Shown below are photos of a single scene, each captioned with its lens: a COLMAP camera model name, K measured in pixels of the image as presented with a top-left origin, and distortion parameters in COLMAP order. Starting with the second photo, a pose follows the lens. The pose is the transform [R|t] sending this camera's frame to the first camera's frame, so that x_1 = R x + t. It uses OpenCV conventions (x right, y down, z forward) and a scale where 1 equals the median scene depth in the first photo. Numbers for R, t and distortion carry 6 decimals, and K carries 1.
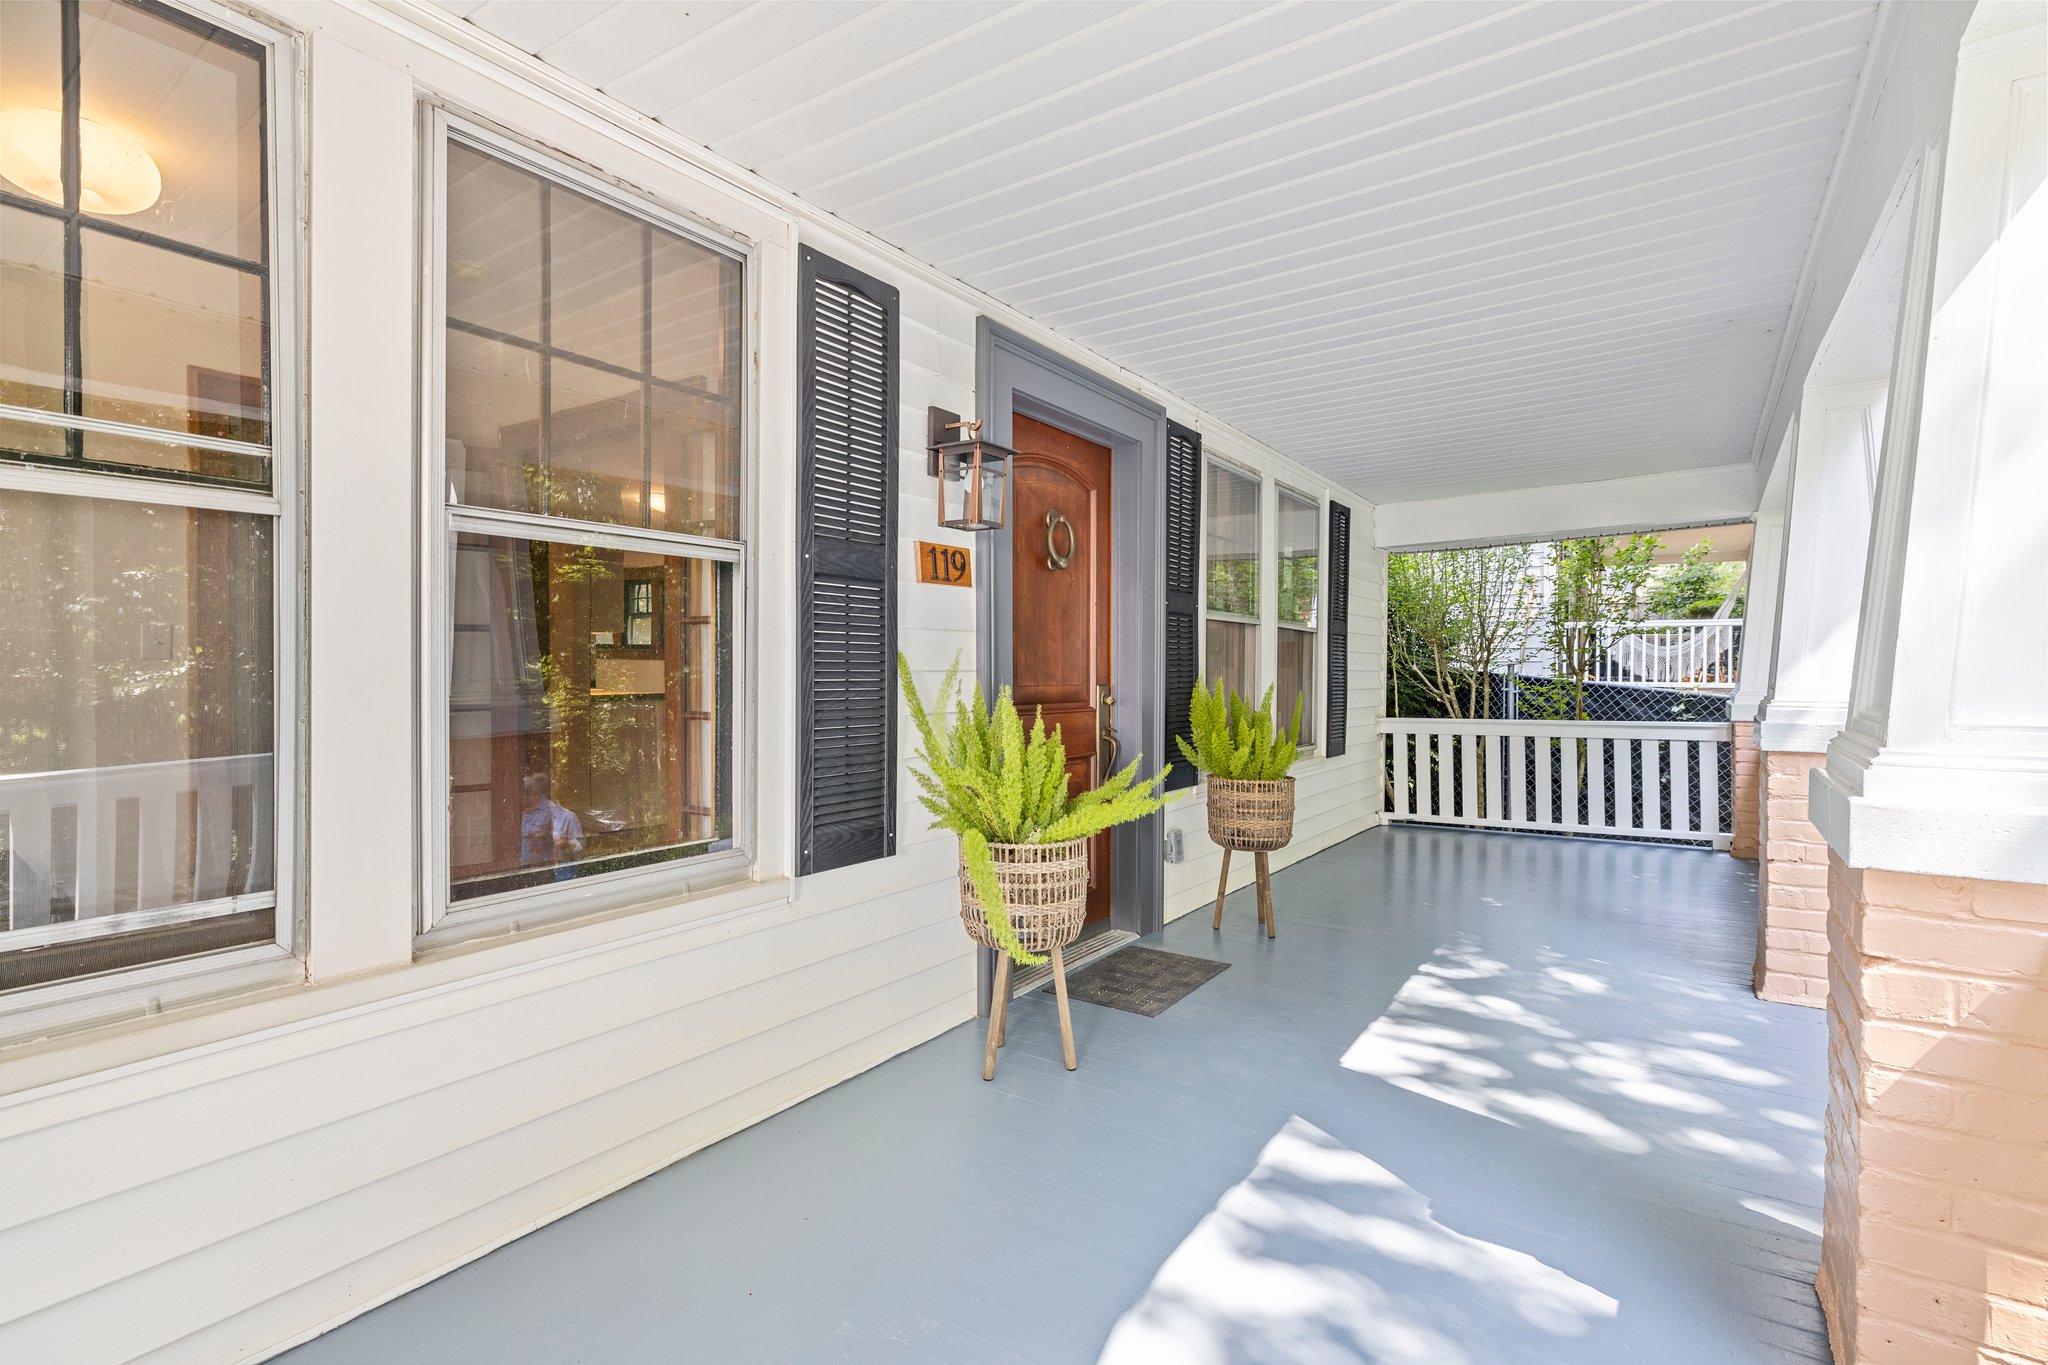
lens RADIAL K [[966.7, 0, 1024.0], [0, 966.7, 682.5], [0, 0, 1]] dist [-0.076606, -0.000131]
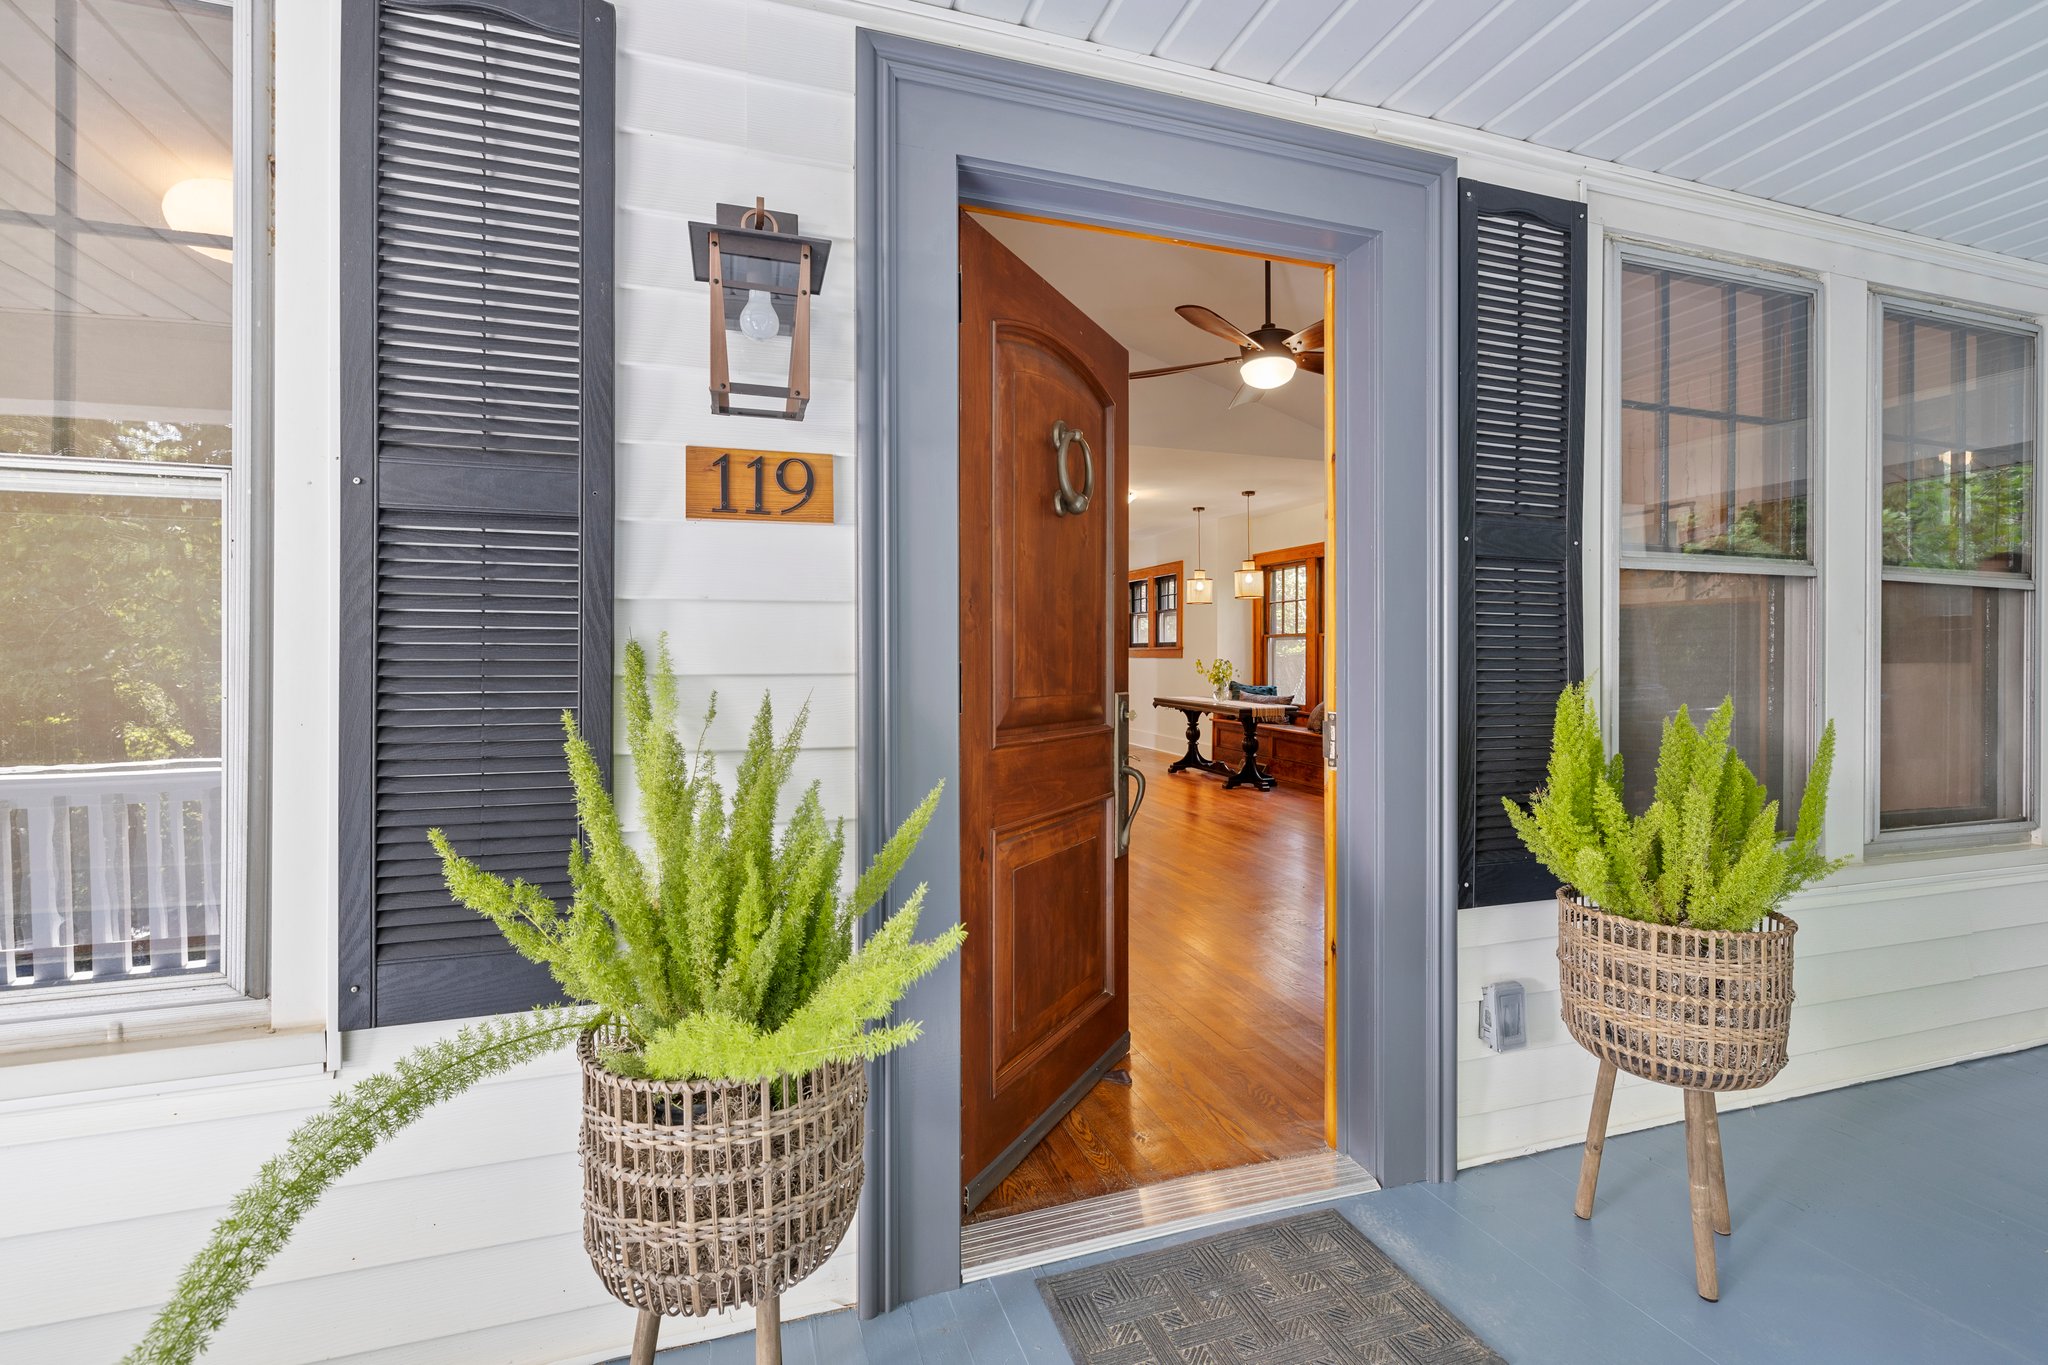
lens RADIAL K [[887.7, 0, 1024.5], [0, 887.7, 664.1], [0, 0, 1]] dist [-0.001281, 0.000064]
pose [[0.795489, 0.000443, -0.605968, 0.290398], [-0.007082, 0.999938, -0.008565, -0.012307], [0.605927, 0.011105, 0.795443, 0.564491]]
